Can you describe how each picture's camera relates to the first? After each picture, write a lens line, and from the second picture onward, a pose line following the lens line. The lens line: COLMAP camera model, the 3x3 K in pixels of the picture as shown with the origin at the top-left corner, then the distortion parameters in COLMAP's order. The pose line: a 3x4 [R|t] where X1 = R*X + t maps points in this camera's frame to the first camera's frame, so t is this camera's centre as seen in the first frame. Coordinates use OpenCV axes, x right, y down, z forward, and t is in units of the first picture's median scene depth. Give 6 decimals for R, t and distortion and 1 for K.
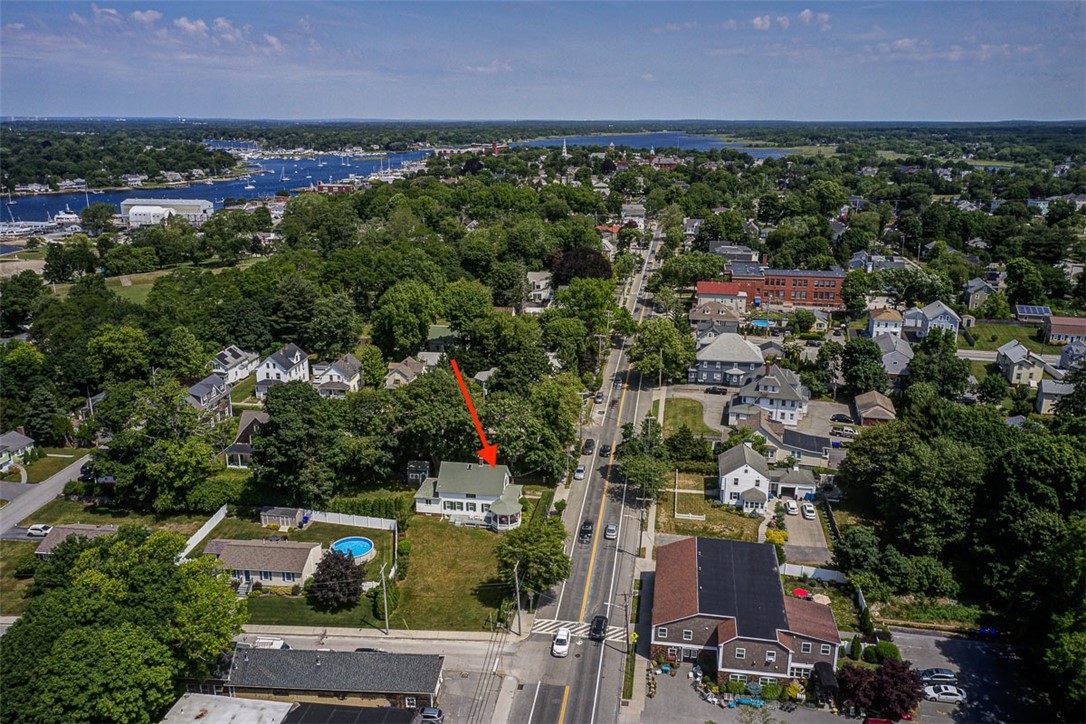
lens RADIAL K [[827.6, 0, 543.0], [0, 827.6, 362.0], [0, 0, 1]] dist [-0.006812, 0.004719]
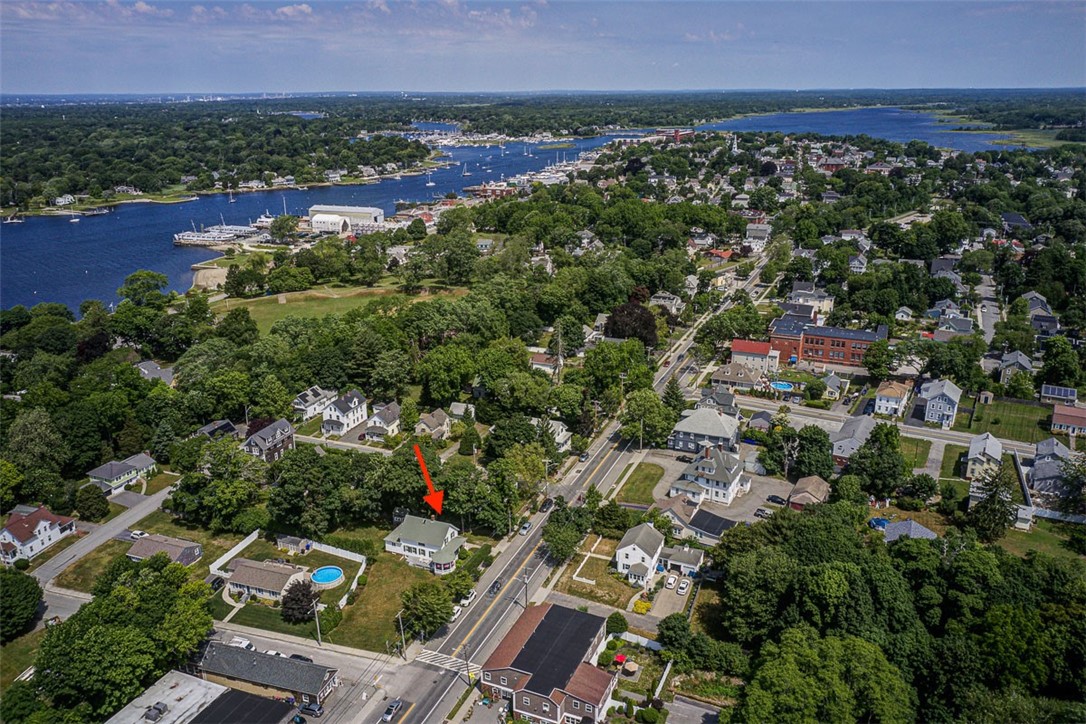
lens RADIAL K [[819.0, 0, 543.0], [0, 819.0, 362.0], [0, 0, 1]] dist [-0.017070, 0.004093]
pose [[0.971194, 0.066293, -0.228882, 0.304187], [-0.058069, 0.997408, 0.042490, -0.156574], [0.231105, -0.027975, 0.972526, -0.179184]]
